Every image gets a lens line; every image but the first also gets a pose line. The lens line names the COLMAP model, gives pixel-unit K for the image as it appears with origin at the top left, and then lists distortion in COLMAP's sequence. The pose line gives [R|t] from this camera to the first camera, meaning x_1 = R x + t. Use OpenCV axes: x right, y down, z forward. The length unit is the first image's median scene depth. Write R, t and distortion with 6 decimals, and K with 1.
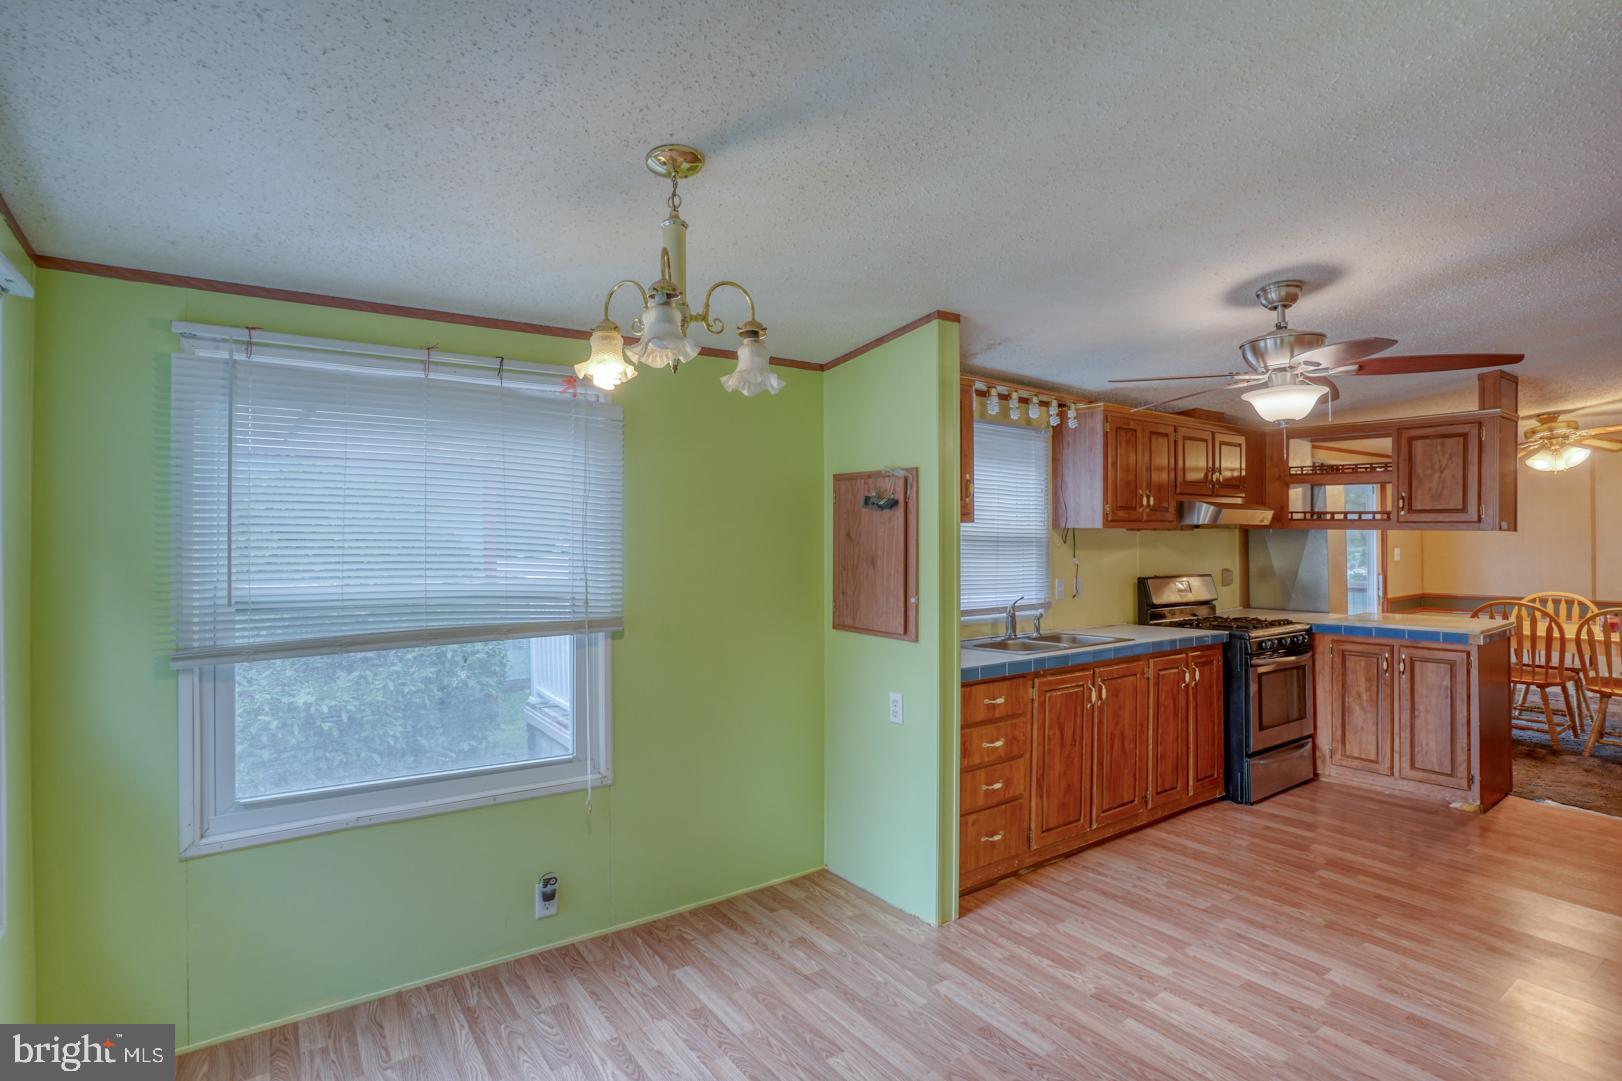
lens RADIAL K [[798.2, 0, 812.2], [0, 798.2, 532.4], [0, 0, 1]] dist [-0.079998, 0.036655]
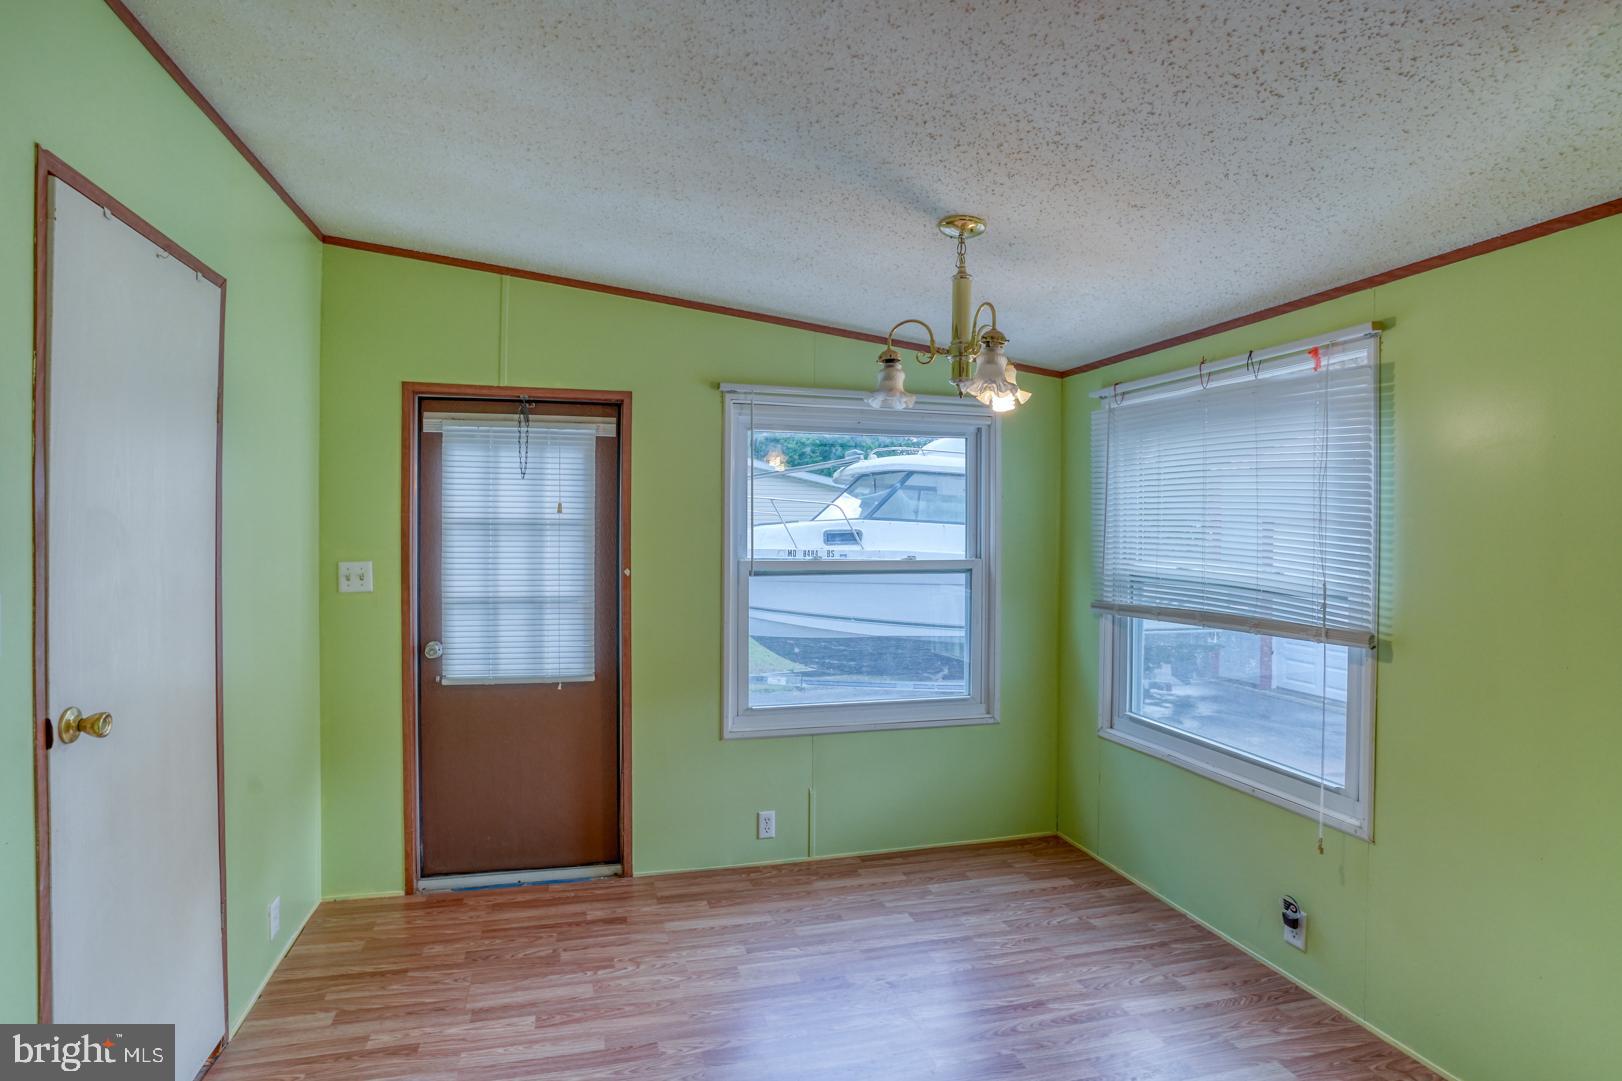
lens RADIAL K [[826.4, 0, 798.3], [0, 826.4, 529.8], [0, 0, 1]] dist [-0.080432, 0.039714]
pose [[-0.337565, 0.005109, -0.941288, 0.482249], [0.006044, 0.999976, 0.003260, -0.000778], [0.941283, -0.004588, -0.337588, 0.506399]]
